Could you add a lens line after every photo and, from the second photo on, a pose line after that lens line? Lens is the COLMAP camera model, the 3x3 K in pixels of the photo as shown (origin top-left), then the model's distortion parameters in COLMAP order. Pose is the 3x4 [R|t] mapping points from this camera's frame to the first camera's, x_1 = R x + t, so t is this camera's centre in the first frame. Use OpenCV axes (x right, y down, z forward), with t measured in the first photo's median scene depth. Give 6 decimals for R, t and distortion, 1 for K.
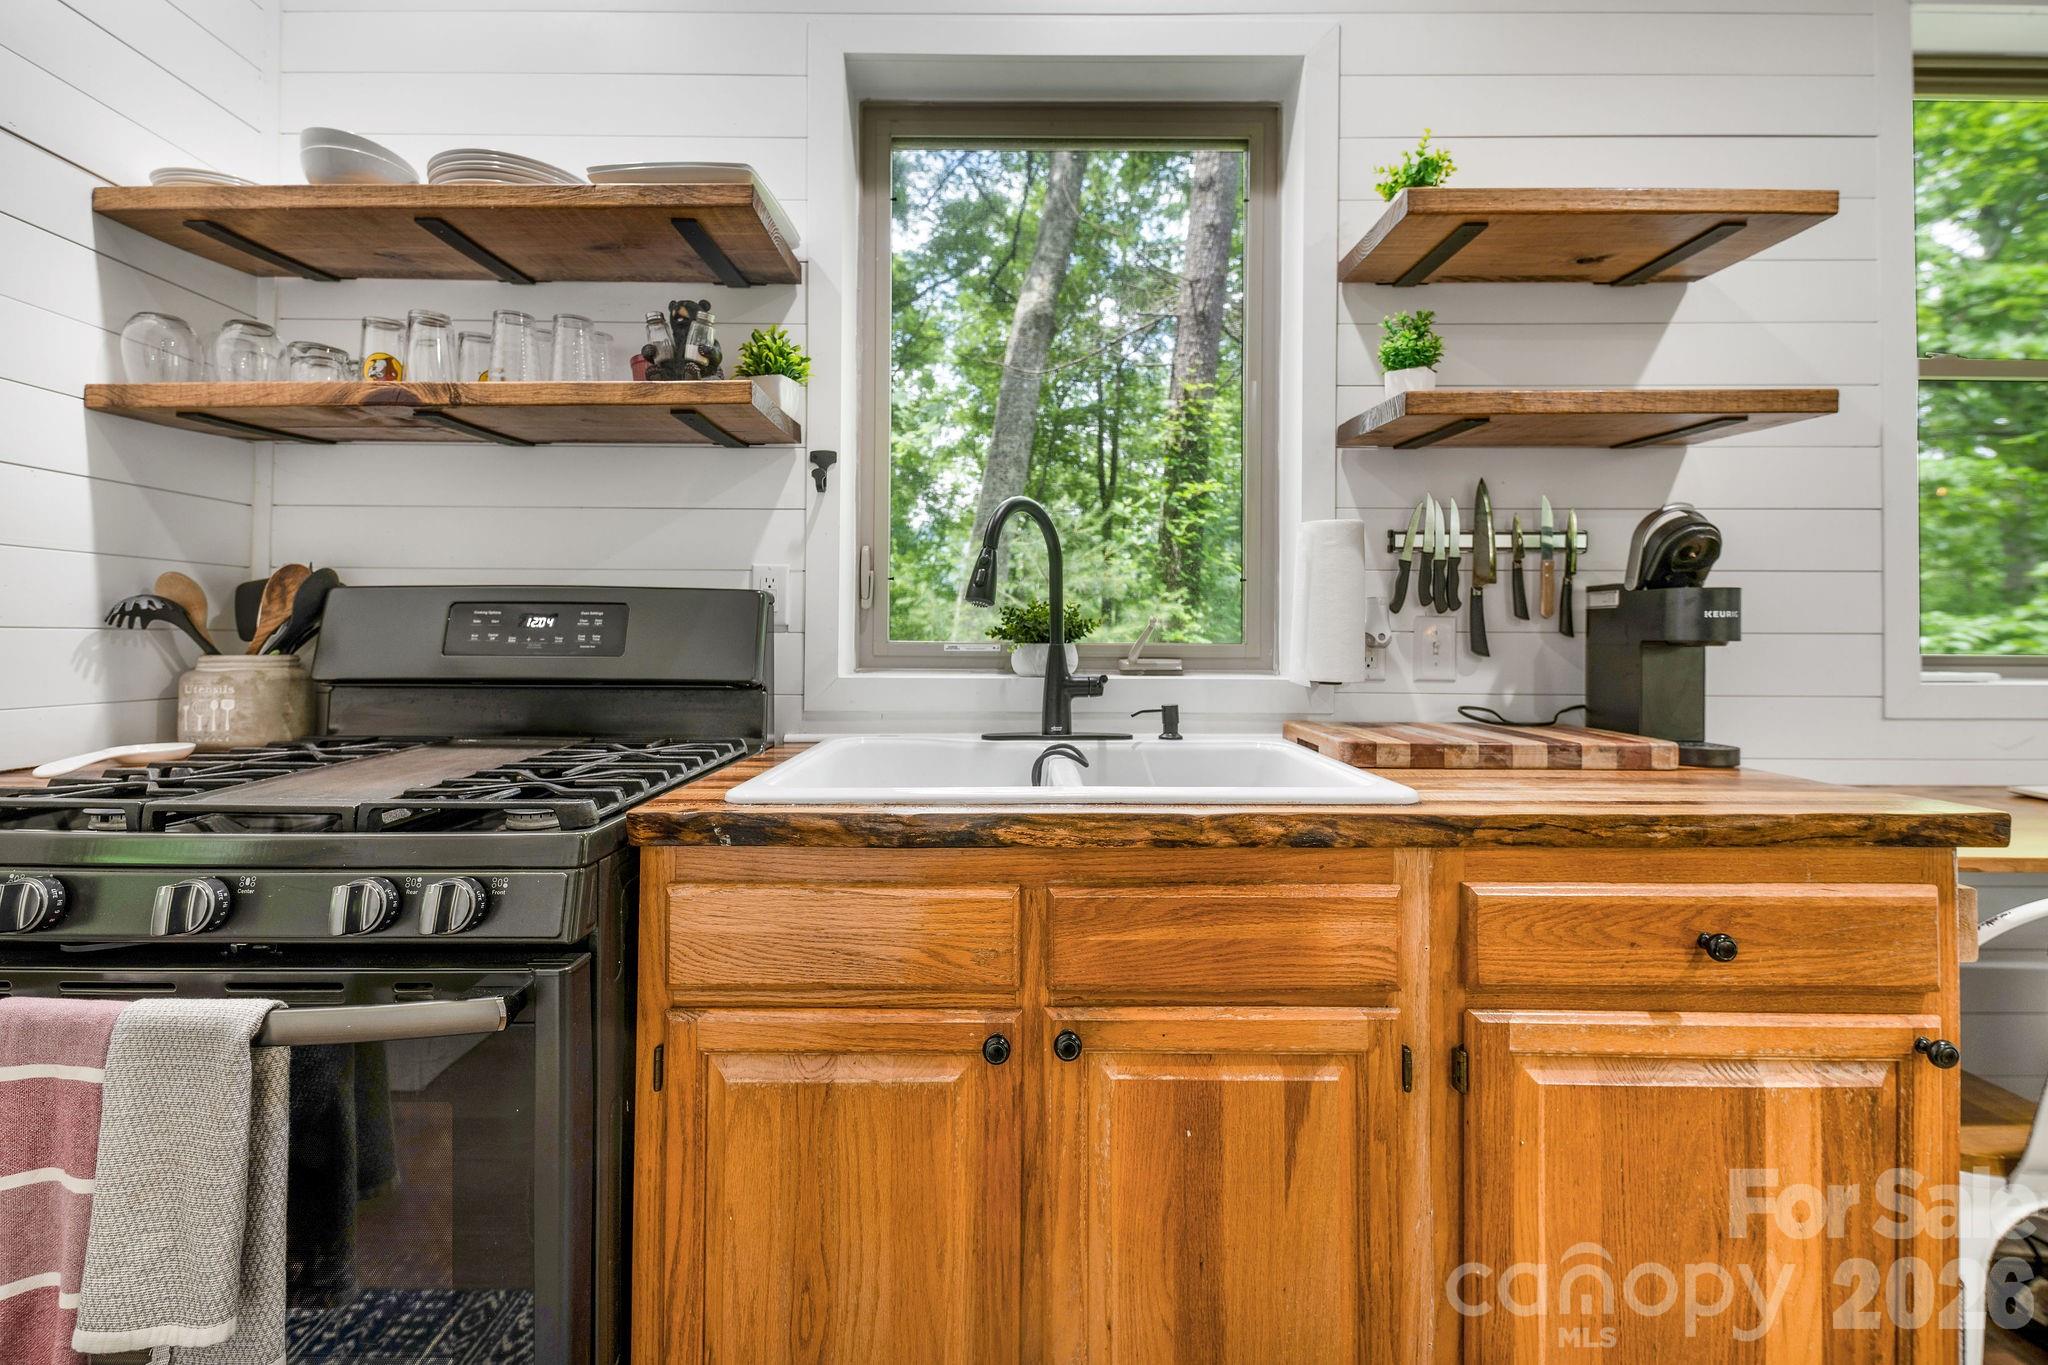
lens RADIAL K [[824.8, 0, 1046.3], [0, 824.8, 632.1], [0, 0, 1]] dist [0.018035, -0.007687]
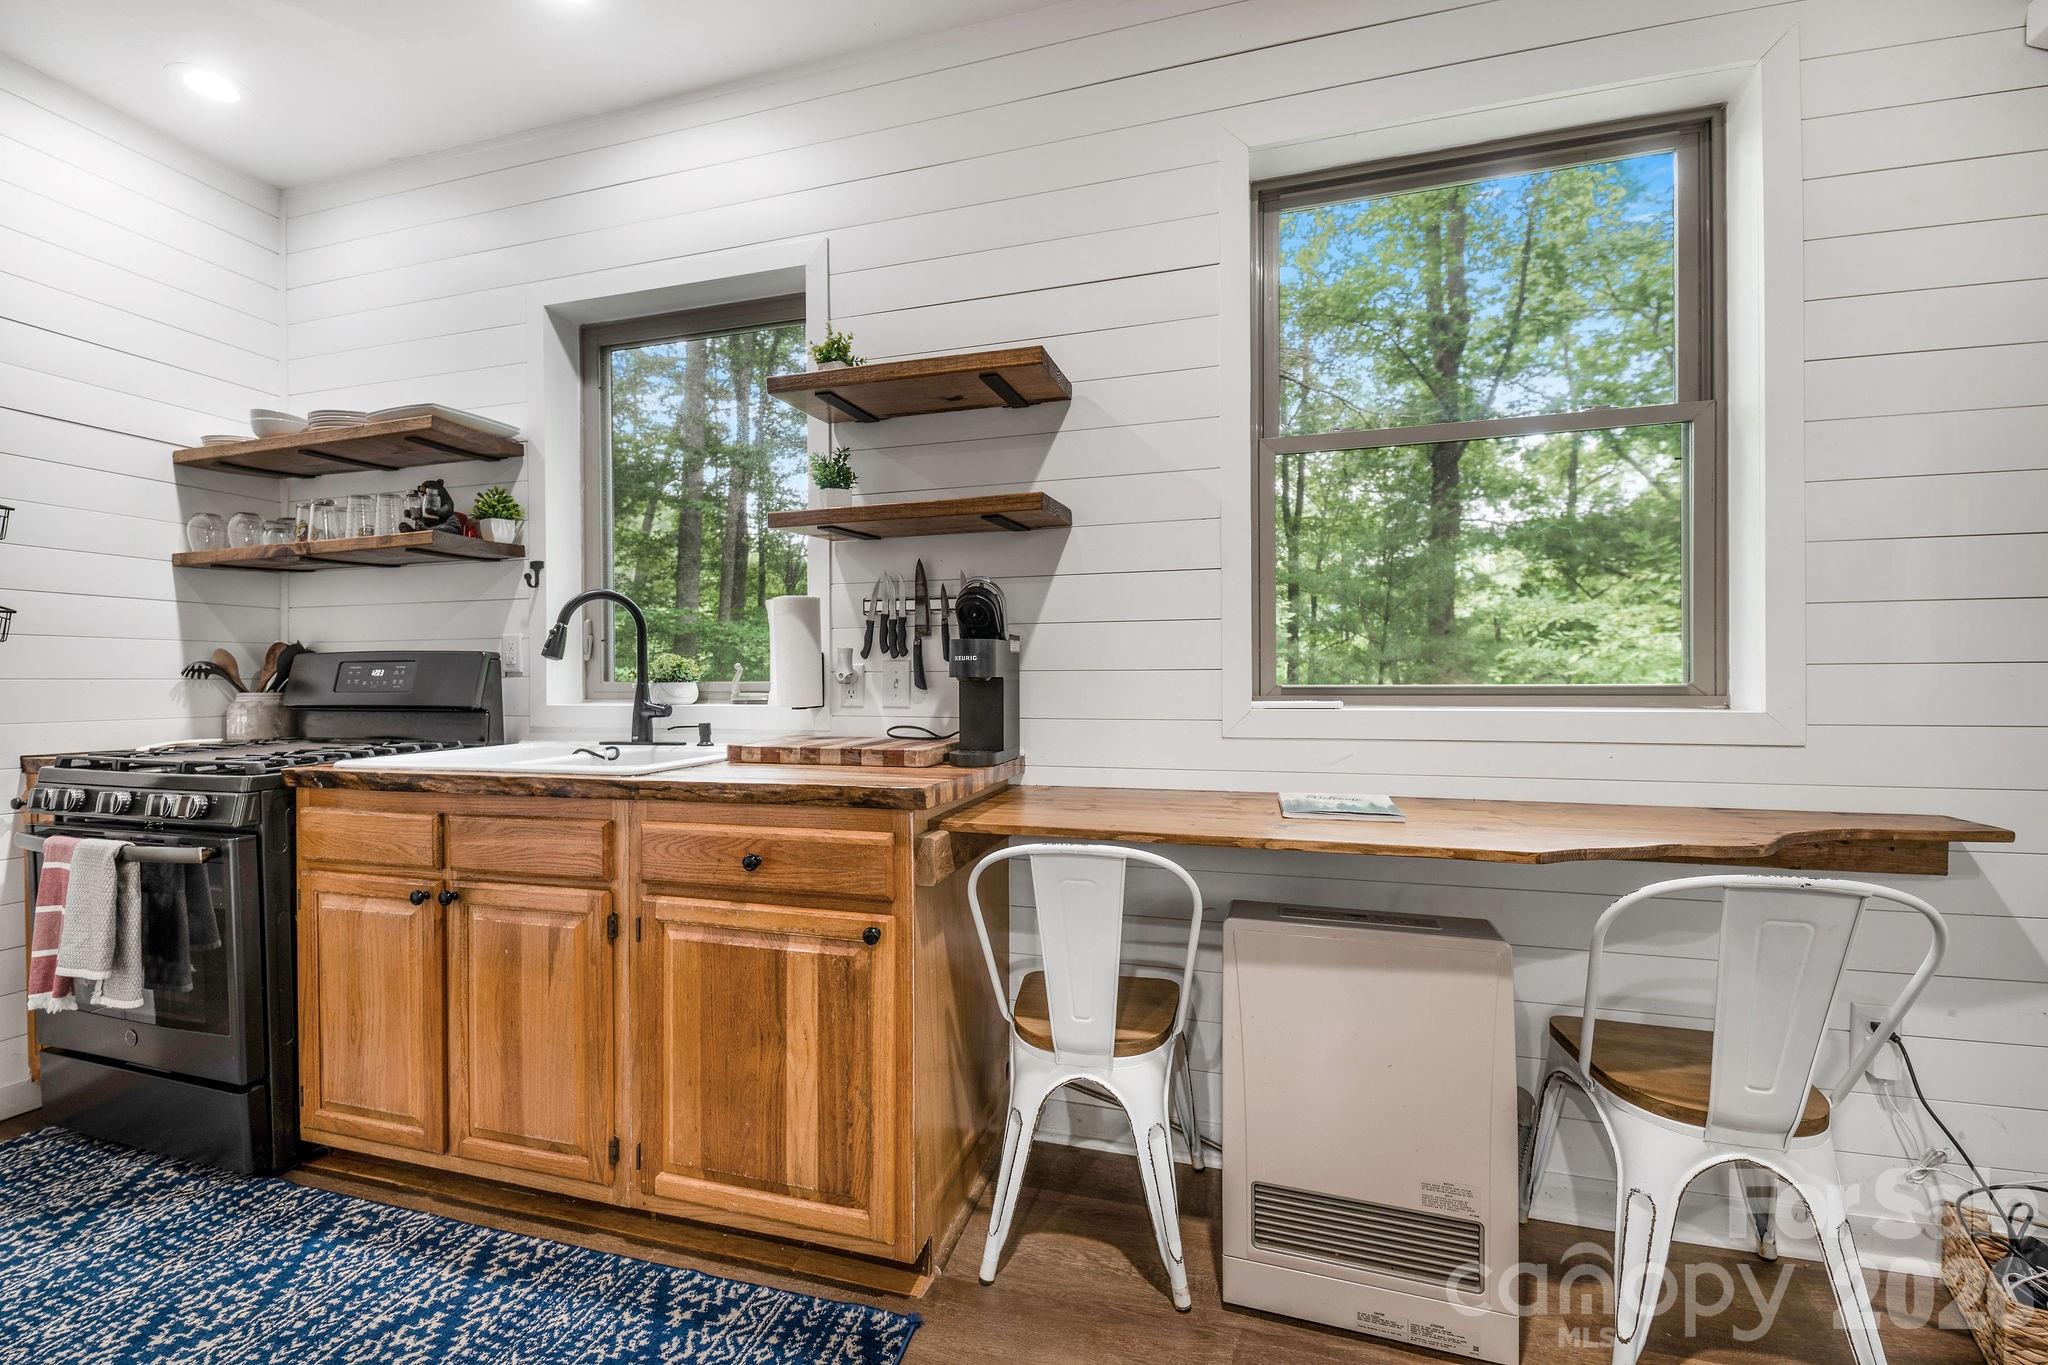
lens RADIAL K [[824.8, 0, 1025.3], [0, 824.8, 678.0], [0, 0, 1]] dist [0.018035, -0.007687]
pose [[0.959619, -0.009368, -0.281148, 1.234070], [0.012606, 0.999873, 0.009709, -0.000633], [0.281022, -0.012861, 0.959615, -0.295690]]
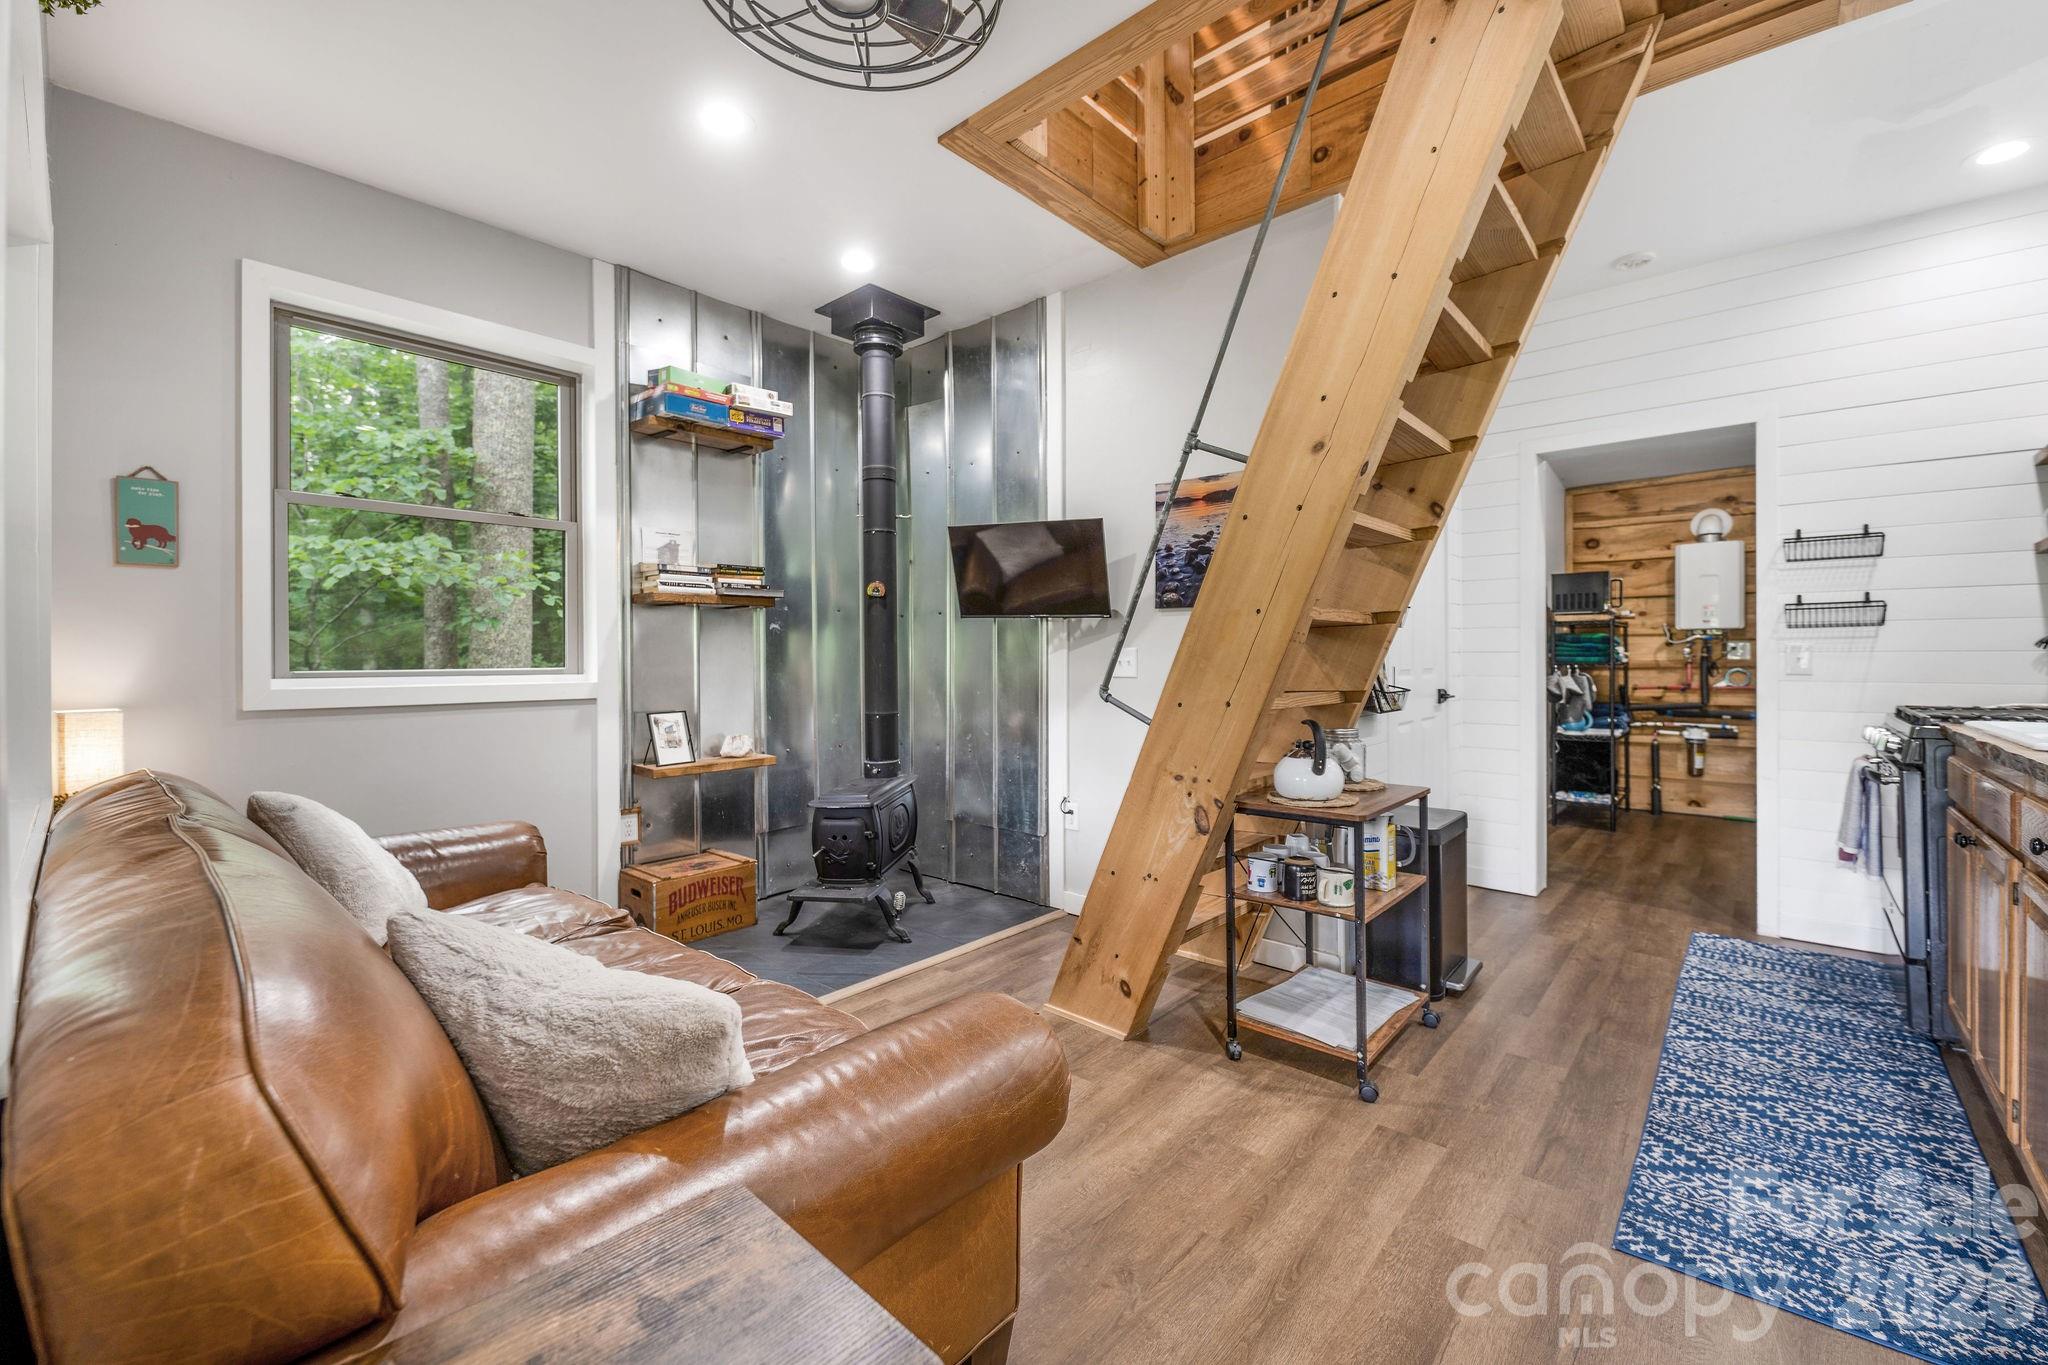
lens RADIAL K [[824.8, 0, 1032.9], [0, 824.8, 660.2], [0, 0, 1]] dist [0.018035, -0.007687]
pose [[-0.659662, 0.000466, -0.751562, 2.218203], [0.009095, 0.999932, -0.007363, 0.012131], [0.751507, -0.011693, -0.659621, 0.411831]]
